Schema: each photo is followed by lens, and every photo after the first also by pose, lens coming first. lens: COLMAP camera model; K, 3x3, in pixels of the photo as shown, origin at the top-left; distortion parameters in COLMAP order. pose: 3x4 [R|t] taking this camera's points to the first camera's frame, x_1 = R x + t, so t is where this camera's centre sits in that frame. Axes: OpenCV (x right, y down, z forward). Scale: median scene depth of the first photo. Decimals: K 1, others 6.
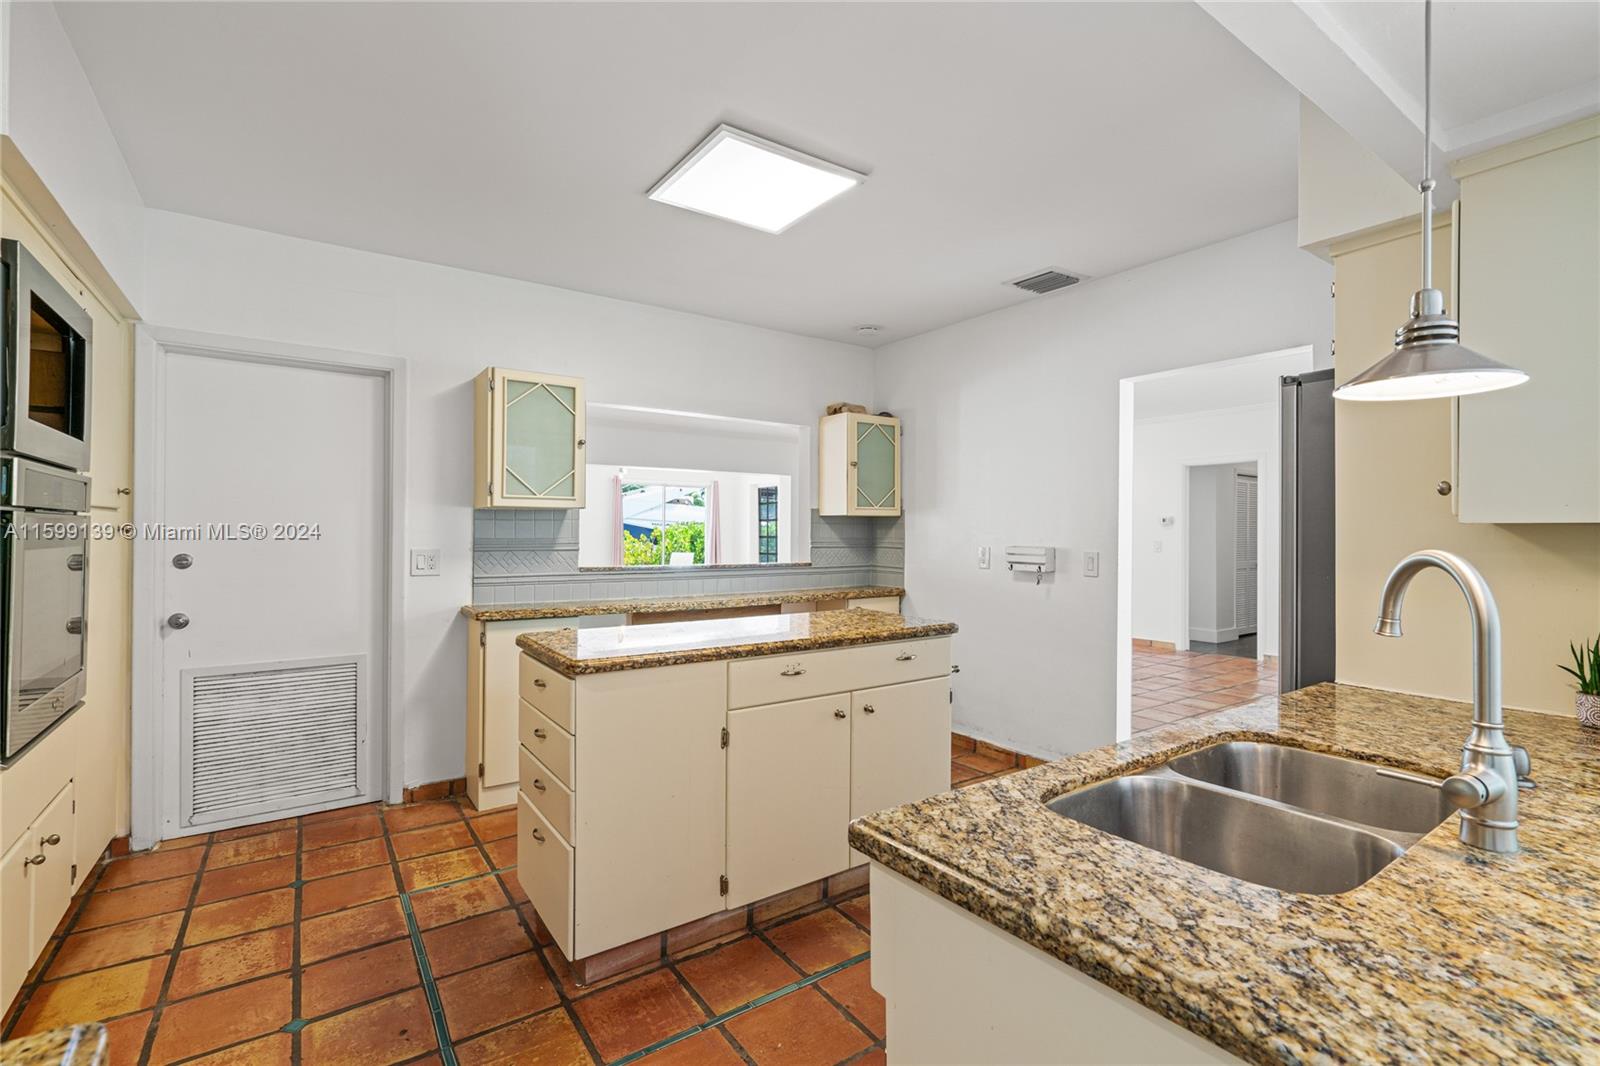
lens RADIAL K [[730.0, 0, 803.9], [0, 730.0, 529.5], [0, 0, 1]] dist [-0.006443, 0.002024]
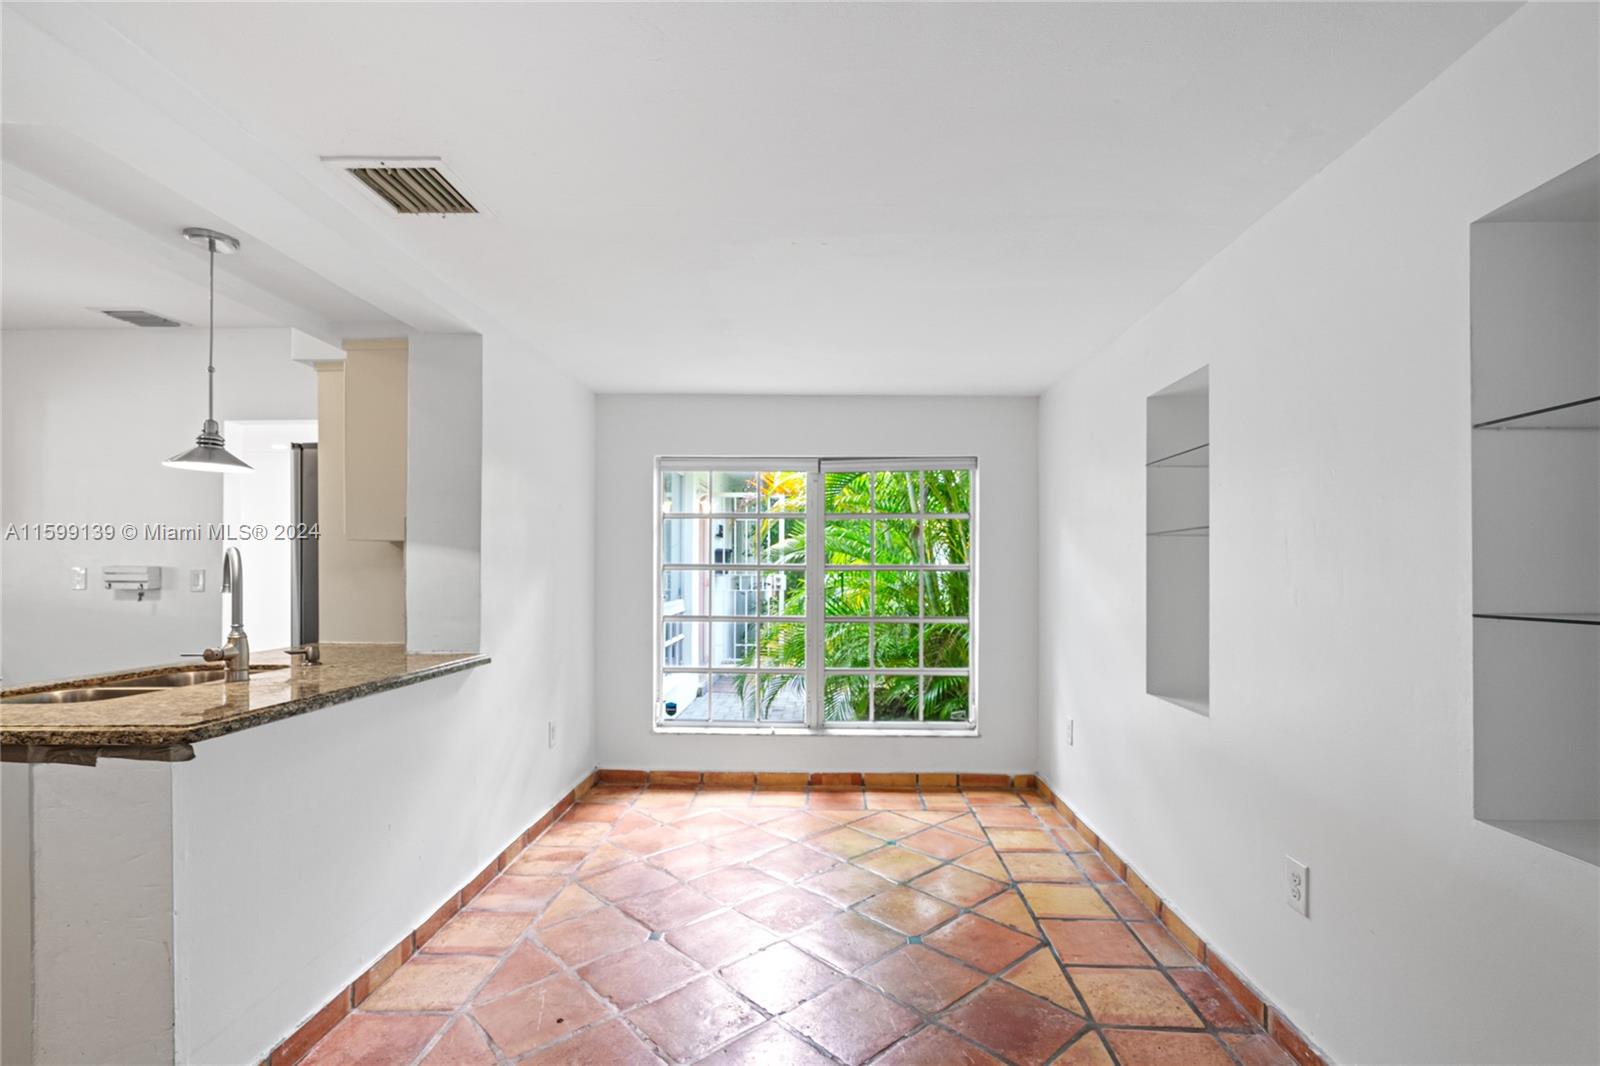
lens RADIAL K [[730.0, 0, 794.1], [0, 730.0, 567.5], [0, 0, 1]] dist [-0.006443, 0.002024]
pose [[0.606195, -0.005877, 0.795295, 0.057806], [-0.001179, 0.999965, 0.008288, 0.016624], [-0.795316, -0.005961, 0.606166, -0.394634]]
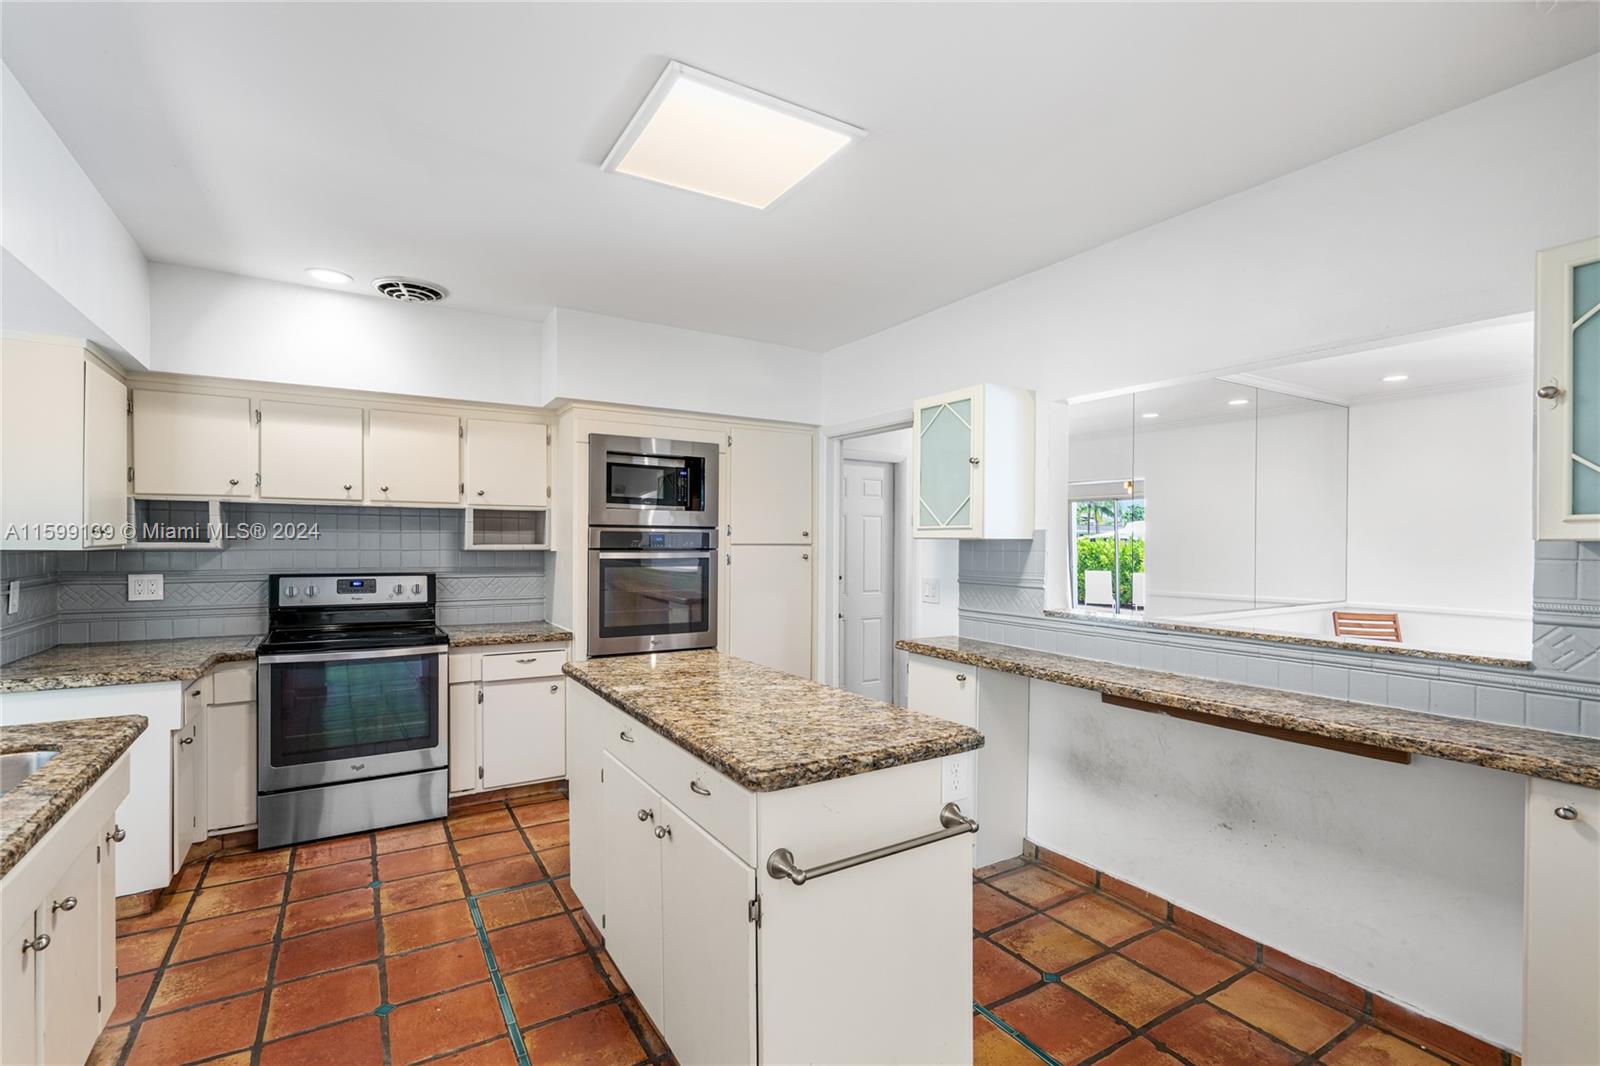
lens RADIAL K [[730.0, 0, 798.3], [0, 730.0, 546.3], [0, 0, 1]] dist [-0.006443, 0.002024]
pose [[-0.068806, 0.000779, -0.997630, 0.753810], [-0.003217, 0.999994, 0.001003, -0.027030], [0.997625, 0.003278, -0.068803, 1.140296]]
